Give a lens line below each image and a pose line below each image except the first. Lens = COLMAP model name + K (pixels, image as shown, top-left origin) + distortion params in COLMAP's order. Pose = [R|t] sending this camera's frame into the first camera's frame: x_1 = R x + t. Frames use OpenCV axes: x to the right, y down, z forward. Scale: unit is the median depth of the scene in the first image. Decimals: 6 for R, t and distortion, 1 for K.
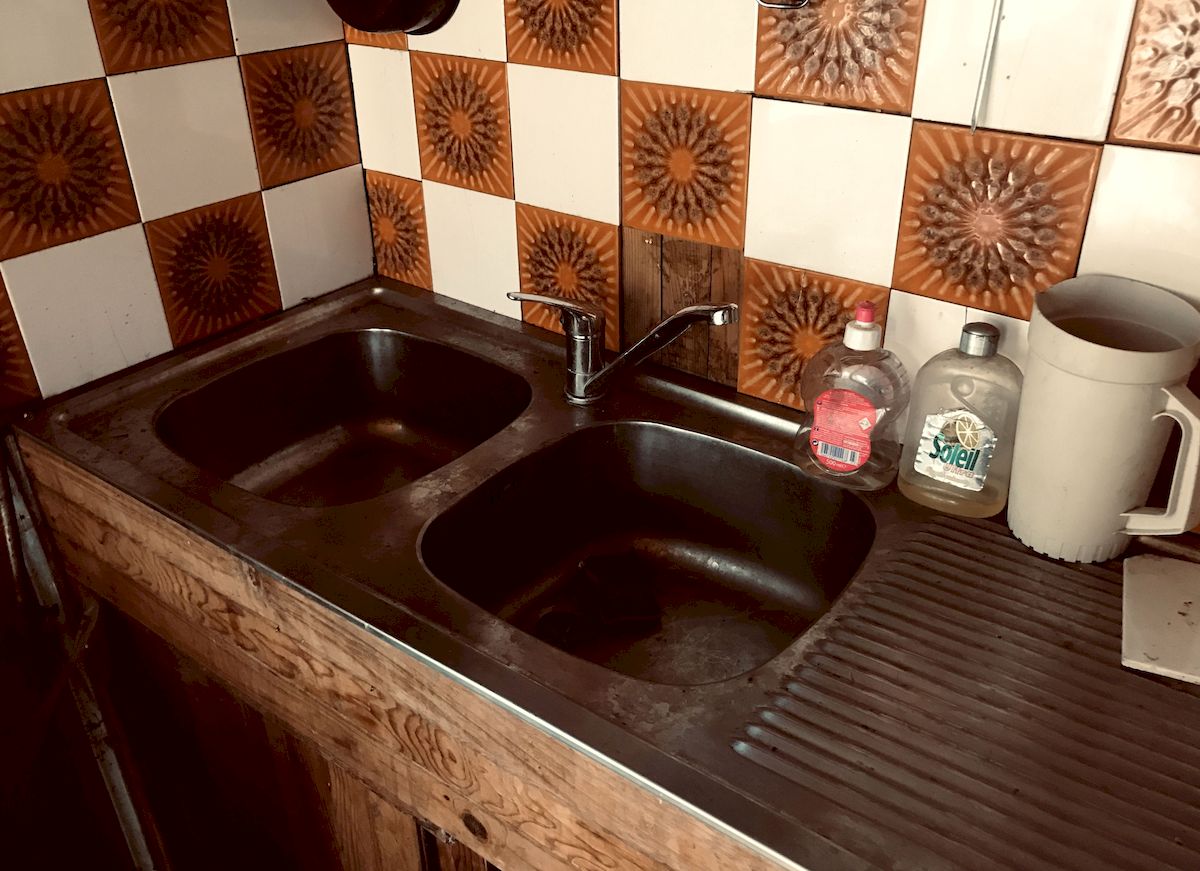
lens RADIAL K [[1016.0, 0, 603.3], [0, 1016.0, 440.1], [0, 0, 1]] dist [0.001651, -0.001565]
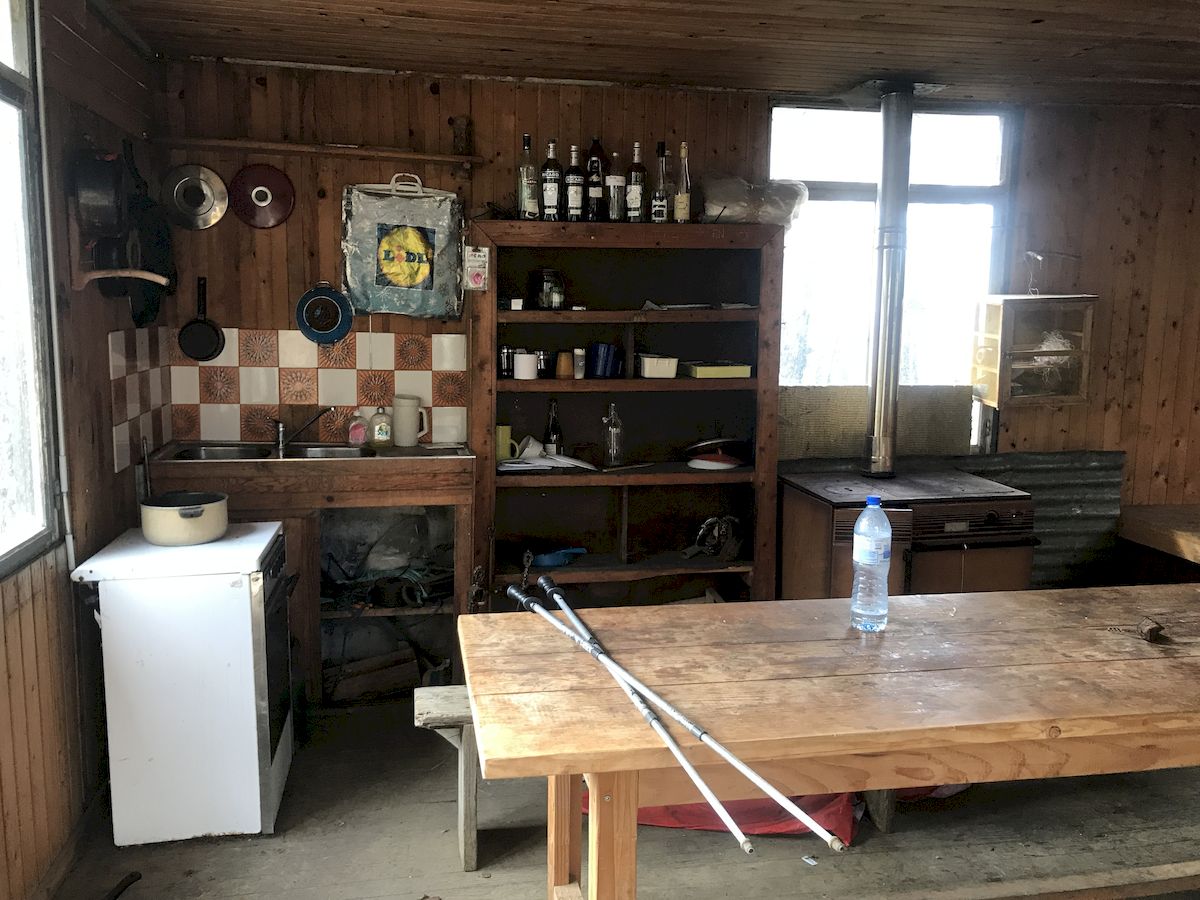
lens RADIAL K [[984.4, 0, 599.5], [0, 984.4, 444.4], [0, 0, 1]] dist [0.018154, -0.008657]
pose [[0.682199, -0.068041, 0.727993, -2.230848], [0.331744, 0.916082, -0.225255, 1.381332], [-0.651575, 0.395176, 0.647523, -2.525976]]
